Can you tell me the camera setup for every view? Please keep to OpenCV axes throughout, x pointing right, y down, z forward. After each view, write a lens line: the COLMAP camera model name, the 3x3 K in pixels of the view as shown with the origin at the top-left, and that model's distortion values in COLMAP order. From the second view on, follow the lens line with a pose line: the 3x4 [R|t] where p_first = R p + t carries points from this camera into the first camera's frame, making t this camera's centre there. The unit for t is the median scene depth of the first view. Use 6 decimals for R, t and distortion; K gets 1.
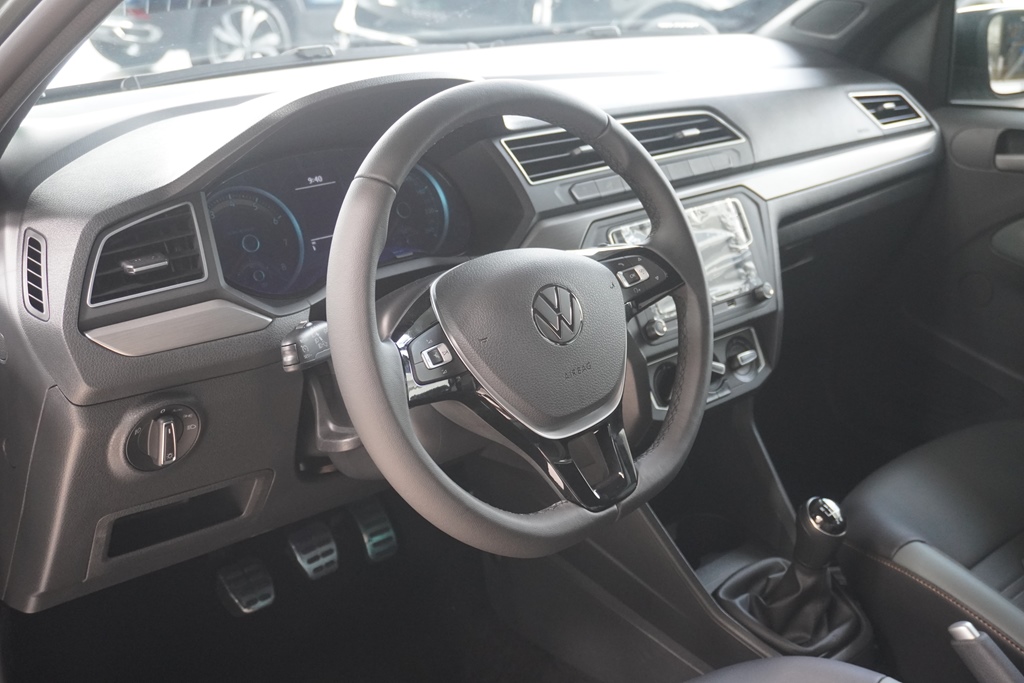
lens RADIAL K [[1201.1, 0, 512.1], [0, 1201.1, 337.6], [0, 0, 1]] dist [0.018805, 0.000000]
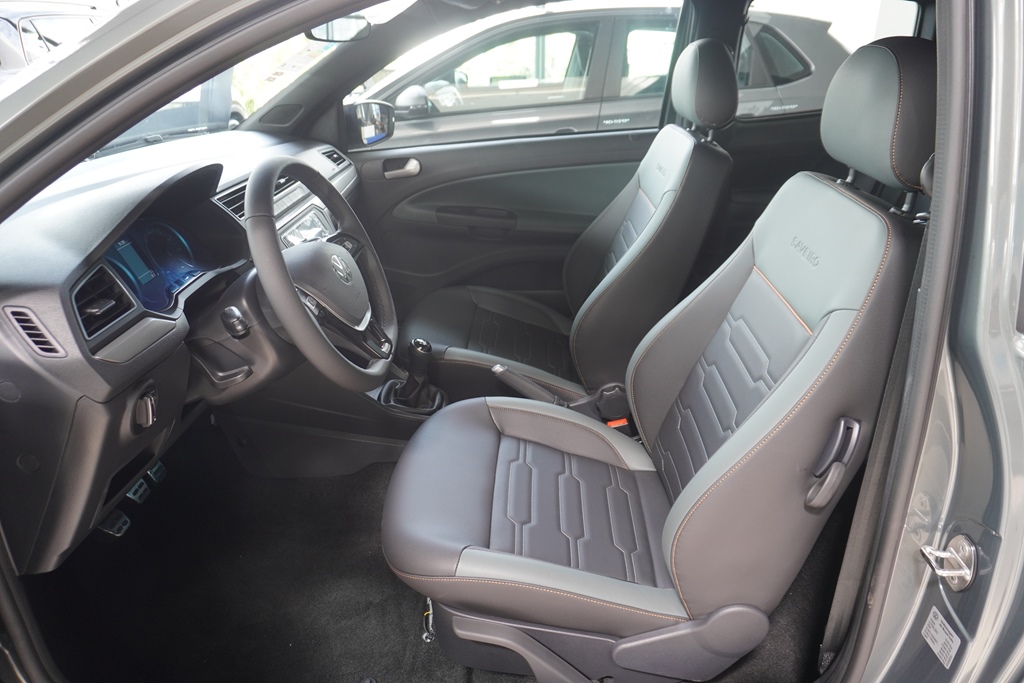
lens RADIAL K [[672.2, 0, 512.6], [0, 672.2, 346.5], [0, 0, 1]] dist [0.005010, -0.001328]
pose [[0.715850, -0.326417, 0.617260, -0.357521], [0.283632, 0.943722, 0.170122, -0.007179], [-0.638053, 0.053293, 0.768146, -0.004419]]
